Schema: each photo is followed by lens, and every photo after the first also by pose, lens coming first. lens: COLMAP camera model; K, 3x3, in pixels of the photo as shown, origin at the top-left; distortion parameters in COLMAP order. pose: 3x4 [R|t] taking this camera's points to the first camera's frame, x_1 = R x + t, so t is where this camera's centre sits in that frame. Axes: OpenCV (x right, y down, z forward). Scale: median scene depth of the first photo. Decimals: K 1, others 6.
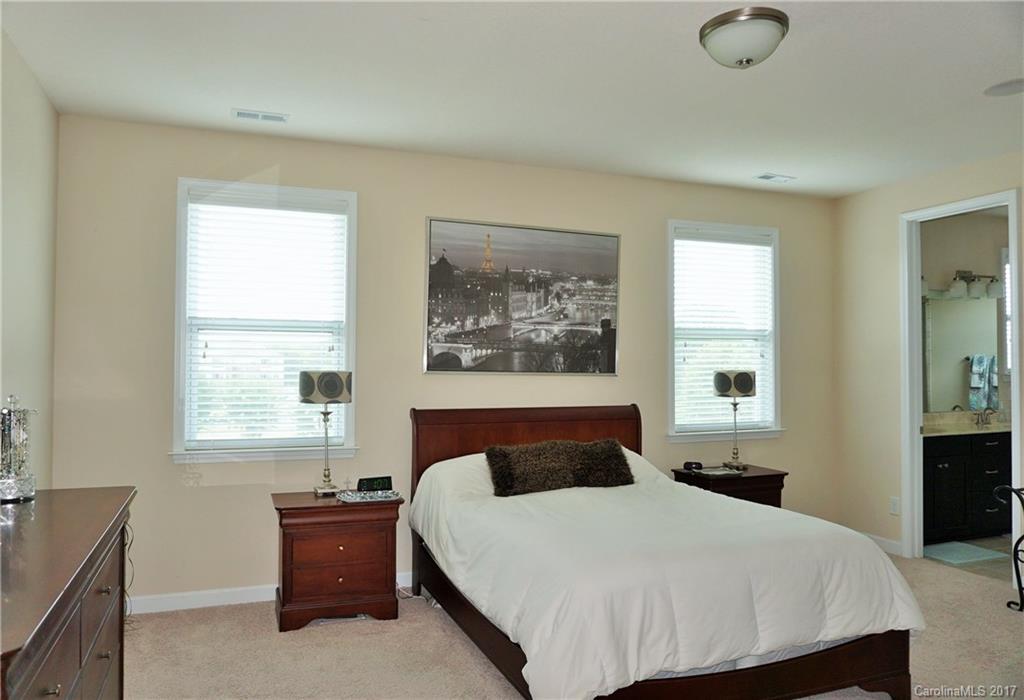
lens RADIAL K [[709.5, 0, 510.0], [0, 709.5, 352.2], [0, 0, 1]] dist [0.008362, 0.002923]
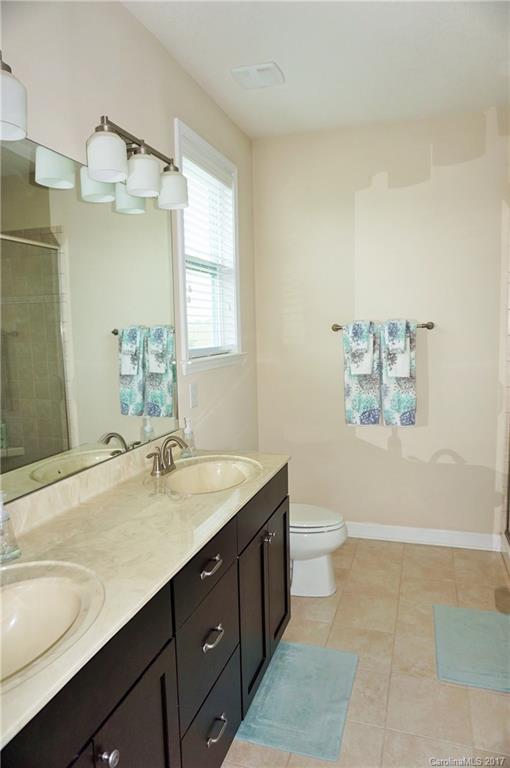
lens RADIAL K [[517.4, 0, 255.0], [0, 517.4, 385.1], [0, 0, 1]] dist [0.000204, 0.000034]
pose [[0.648059, -0.094176, 0.755745, 0.362902], [0.004386, 0.992770, 0.119951, 0.000453], [-0.761577, -0.074421, 0.643787, 0.595139]]
